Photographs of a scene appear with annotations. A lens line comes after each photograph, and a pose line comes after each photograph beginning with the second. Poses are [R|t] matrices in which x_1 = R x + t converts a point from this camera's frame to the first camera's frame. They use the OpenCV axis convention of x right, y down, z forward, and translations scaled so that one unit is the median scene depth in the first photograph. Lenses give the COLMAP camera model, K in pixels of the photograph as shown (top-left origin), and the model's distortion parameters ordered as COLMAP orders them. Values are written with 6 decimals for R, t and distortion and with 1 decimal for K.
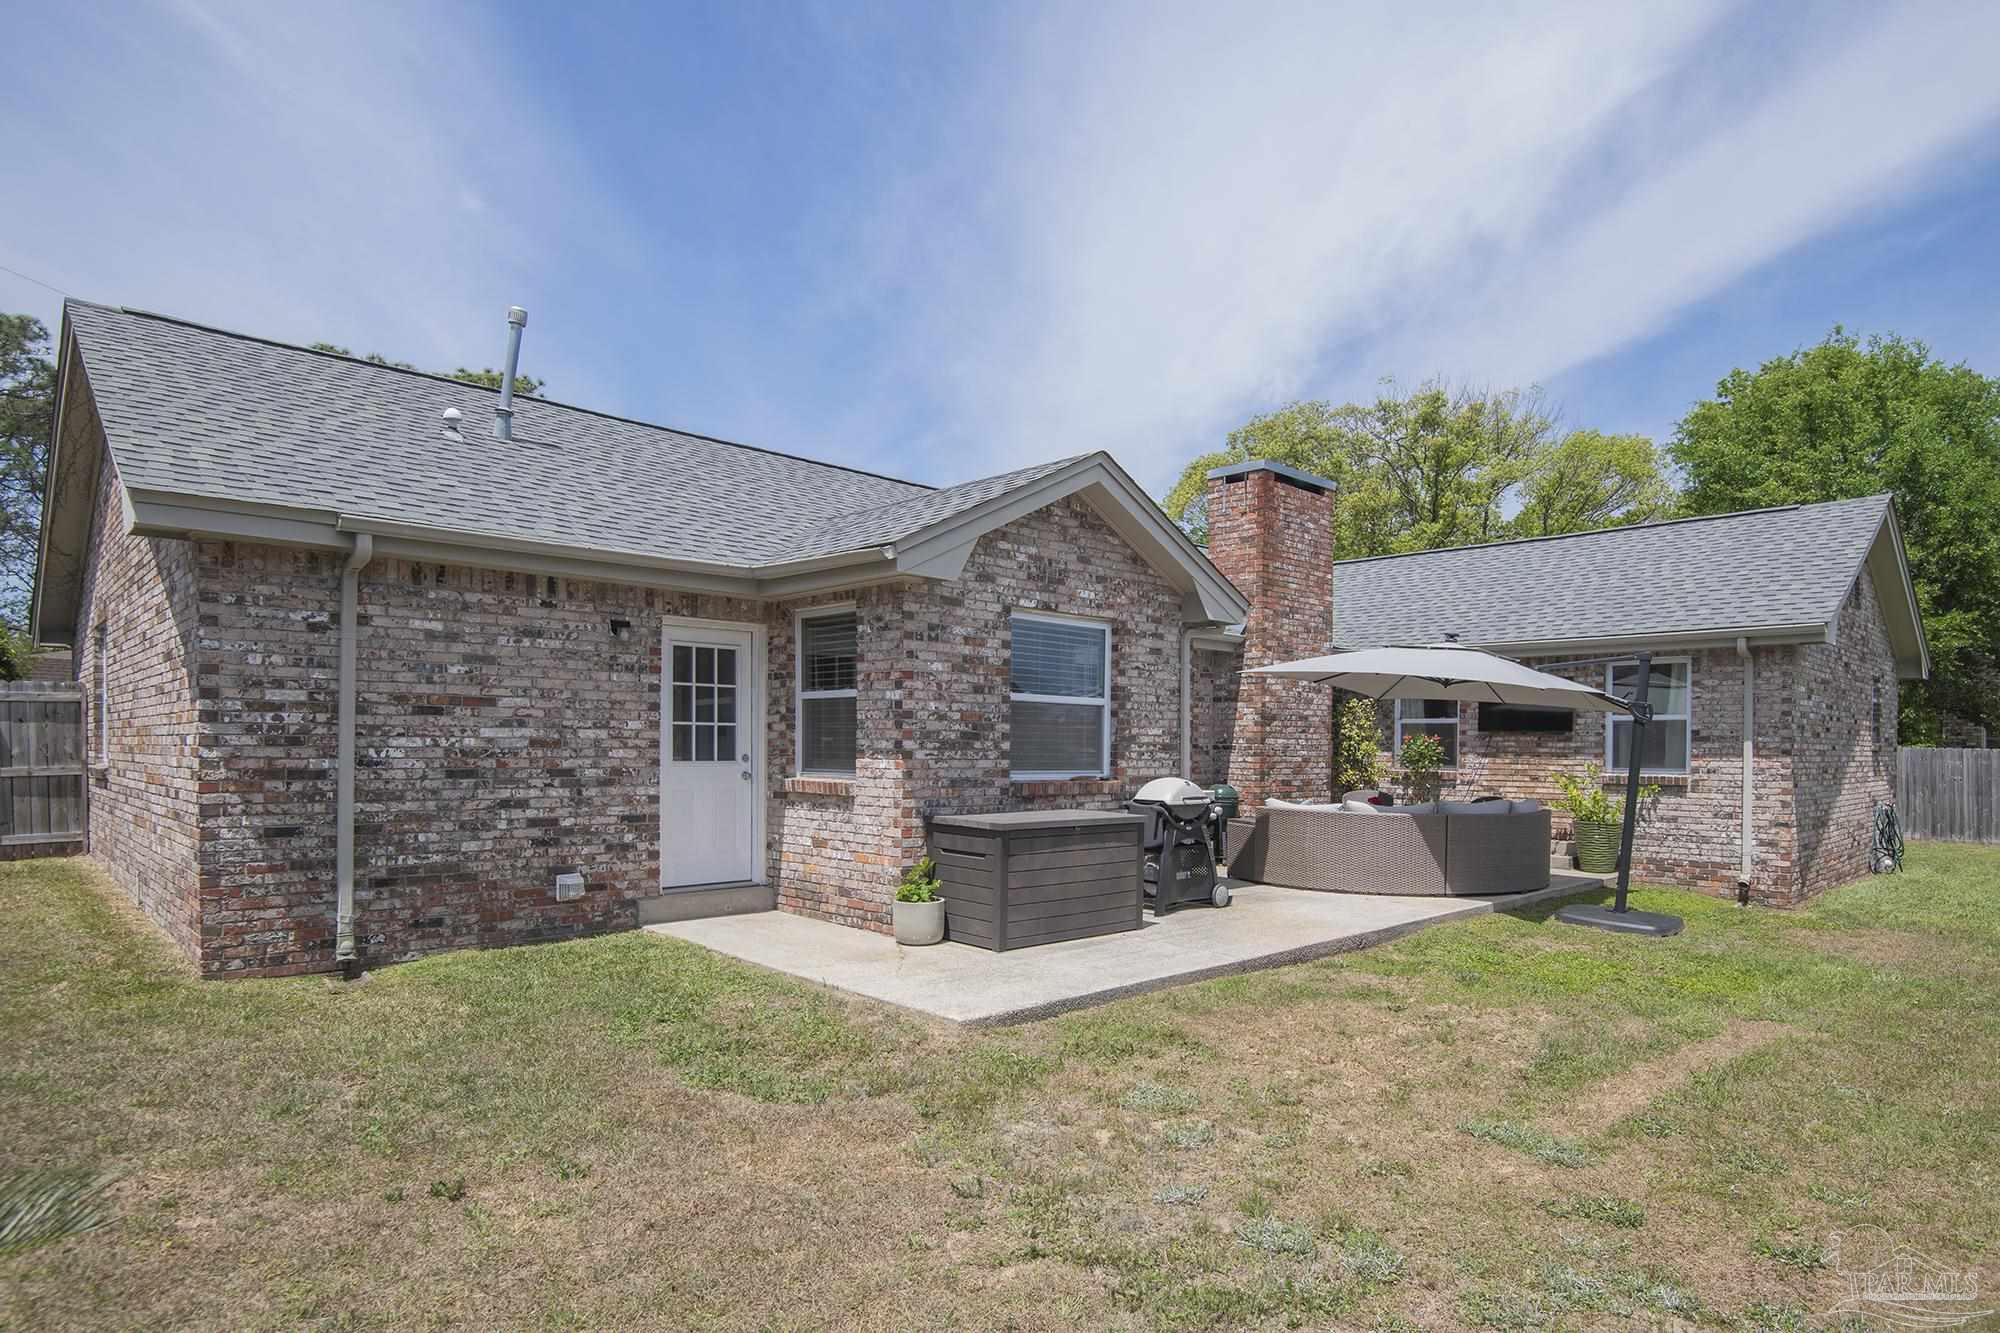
lens RADIAL K [[1120.9, 0, 994.8], [0, 1120.9, 749.3], [0, 0, 1]] dist [0.000039, -0.000611]
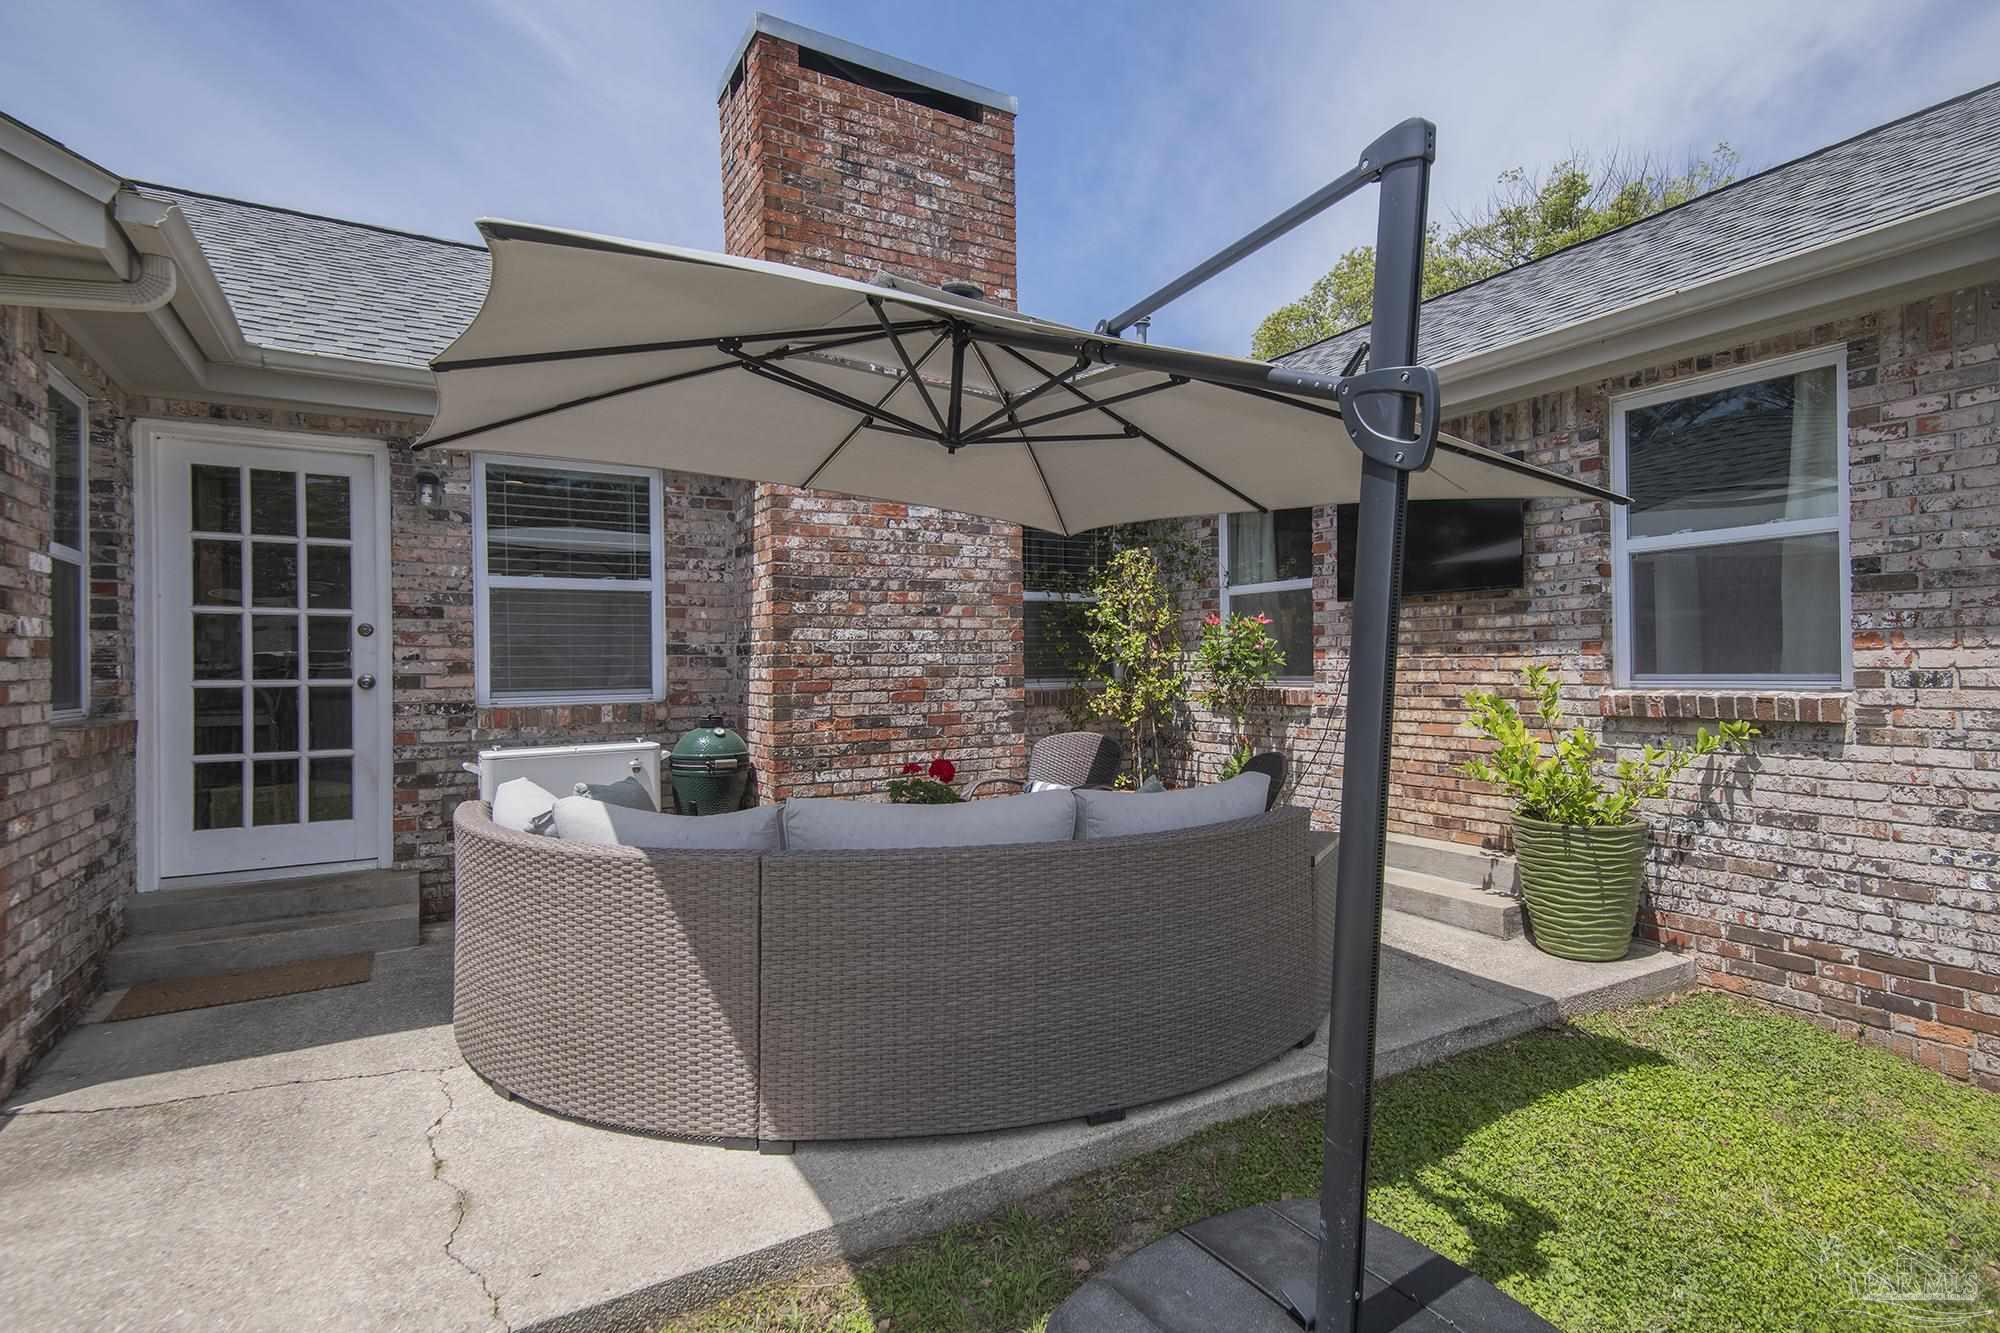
lens RADIAL K [[1017.7, 0, 1008.8], [0, 1017.7, 658.2], [0, 0, 1]] dist [0.067964, -0.019187]
pose [[0.977514, -0.025870, -0.209278, 0.417259], [0.024028, 0.999647, -0.011338, 0.009665], [0.209498, 0.006055, 0.977790, 0.605481]]
